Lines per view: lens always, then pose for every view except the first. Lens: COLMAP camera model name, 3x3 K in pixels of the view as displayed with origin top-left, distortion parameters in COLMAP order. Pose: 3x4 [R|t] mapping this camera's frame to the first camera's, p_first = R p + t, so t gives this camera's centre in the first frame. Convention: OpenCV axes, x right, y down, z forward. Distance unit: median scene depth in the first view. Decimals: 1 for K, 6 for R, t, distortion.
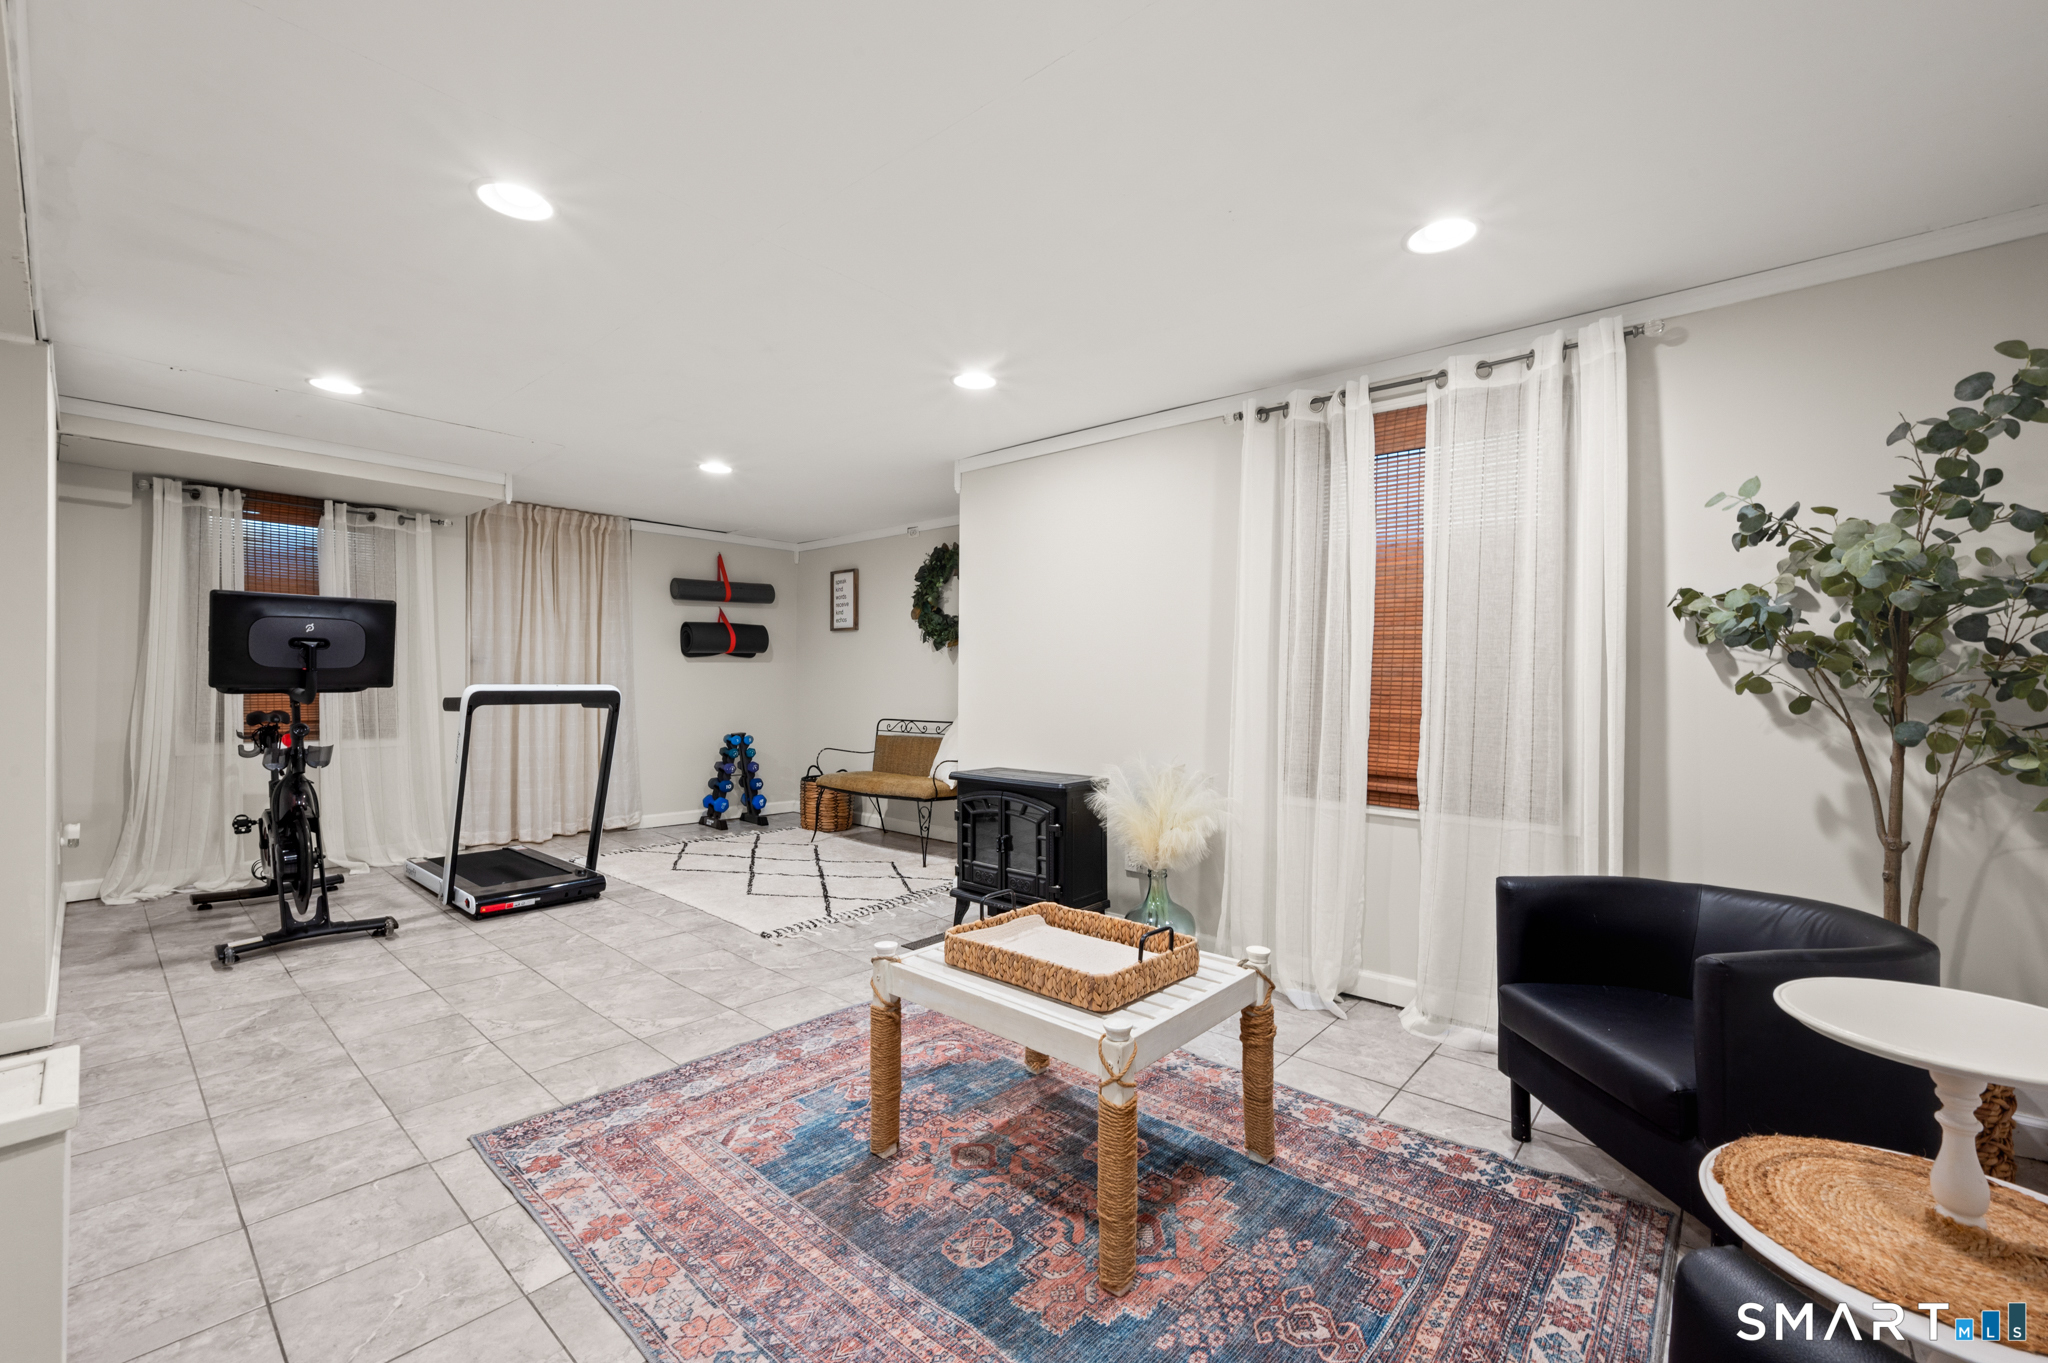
lens RADIAL K [[829.0, 0, 1027.5], [0, 829.0, 674.2], [0, 0, 1]] dist [-0.001833, -0.000024]
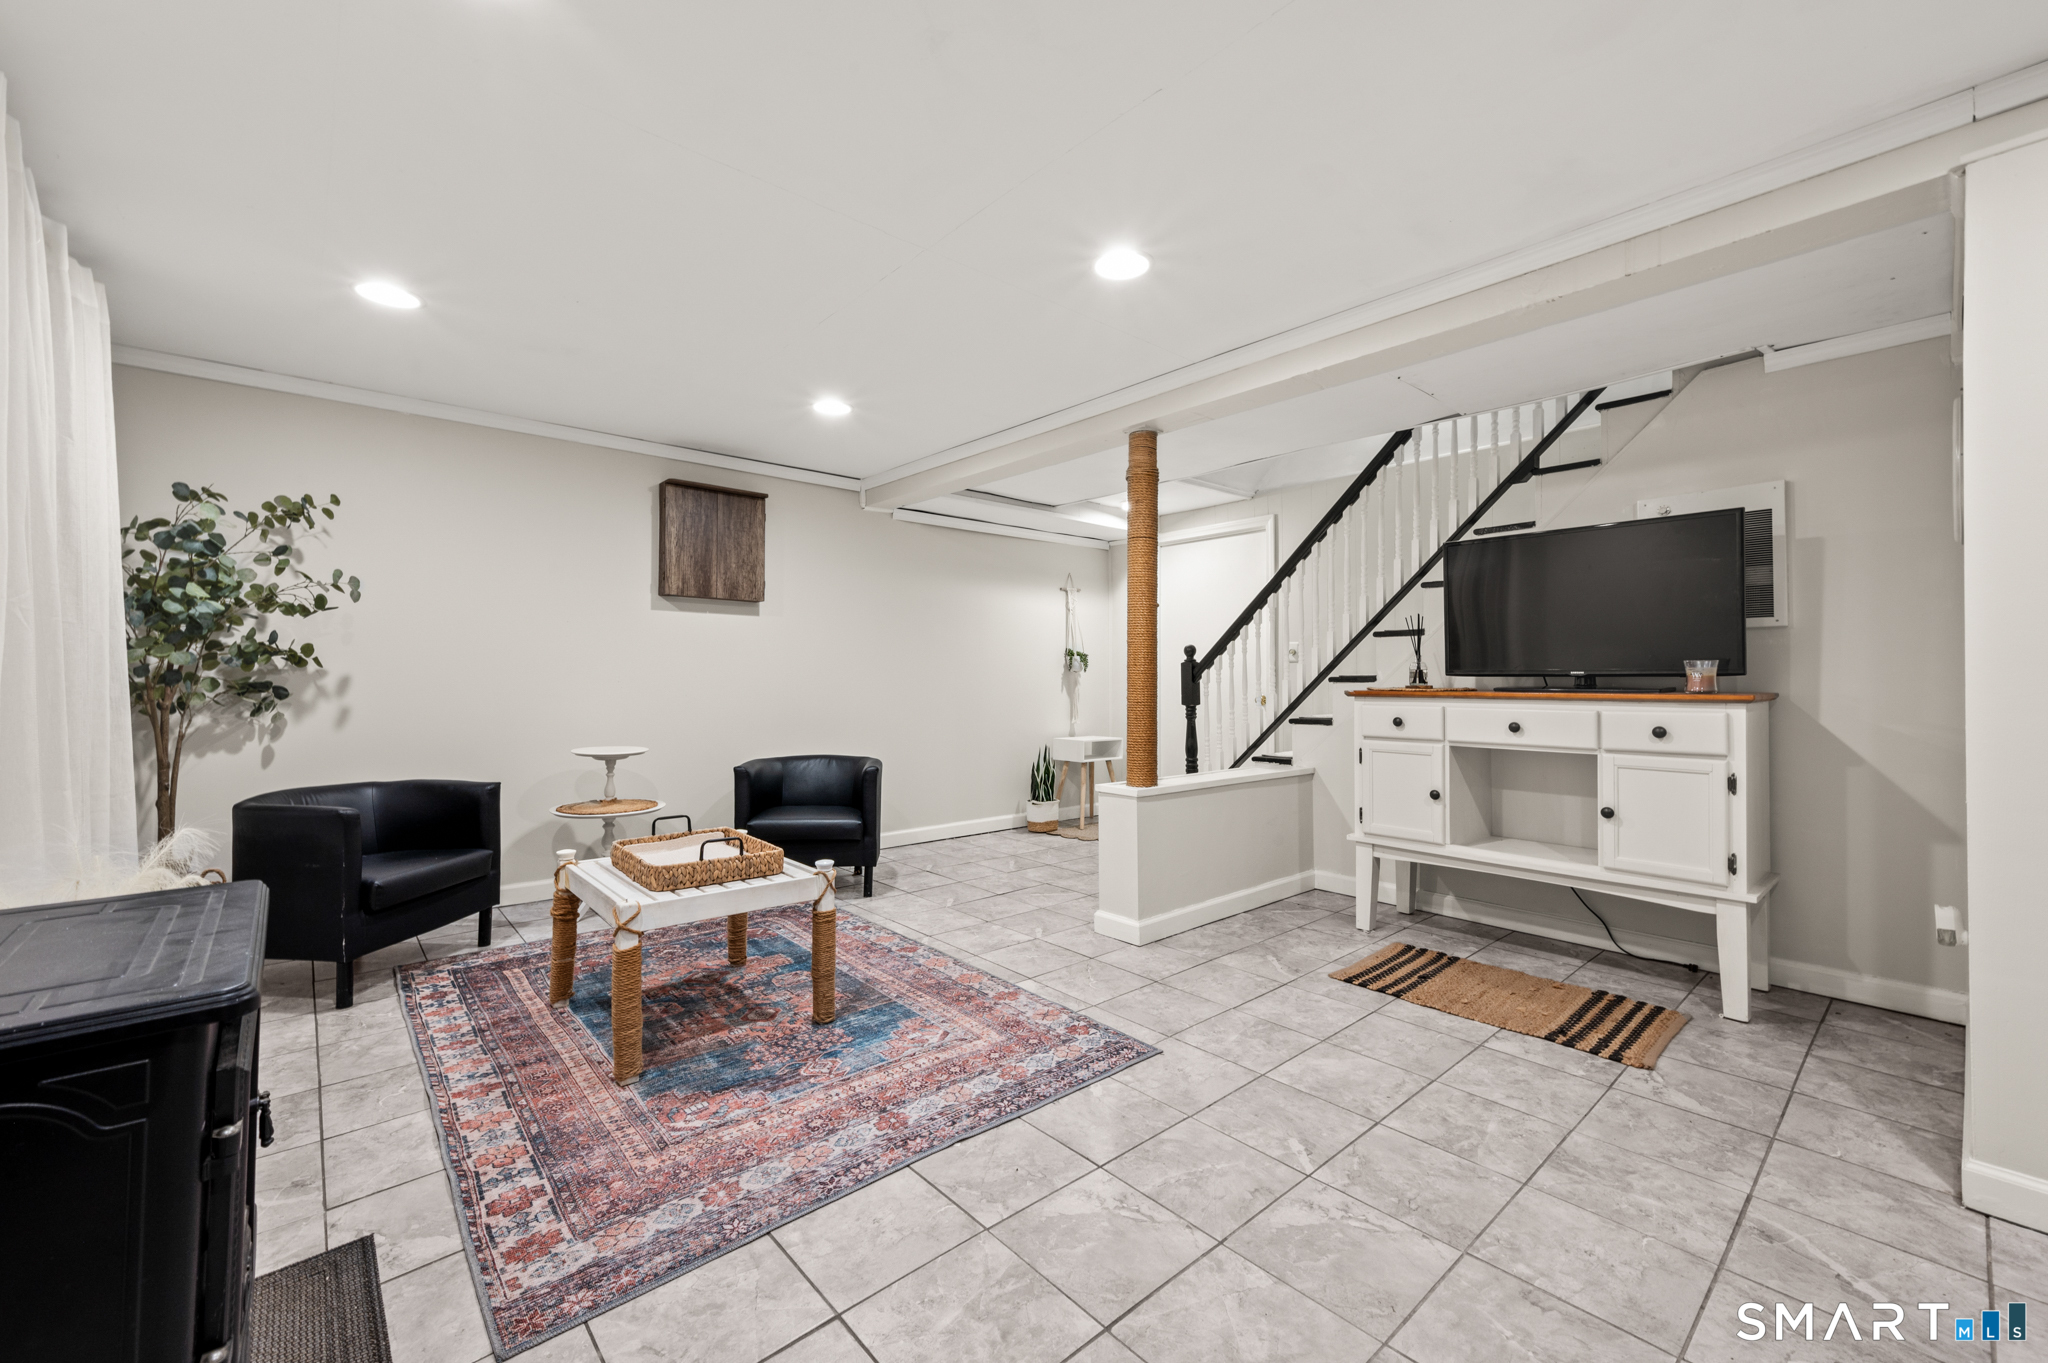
lens RADIAL K [[829.0, 0, 1027.5], [0, 829.0, 674.2], [0, 0, 1]] dist [-0.001833, -0.000024]
pose [[-0.990340, -0.010591, 0.138259, -0.634927], [-0.012606, 0.999827, -0.013701, 0.048069], [-0.138090, -0.015311, -0.990301, 2.161574]]
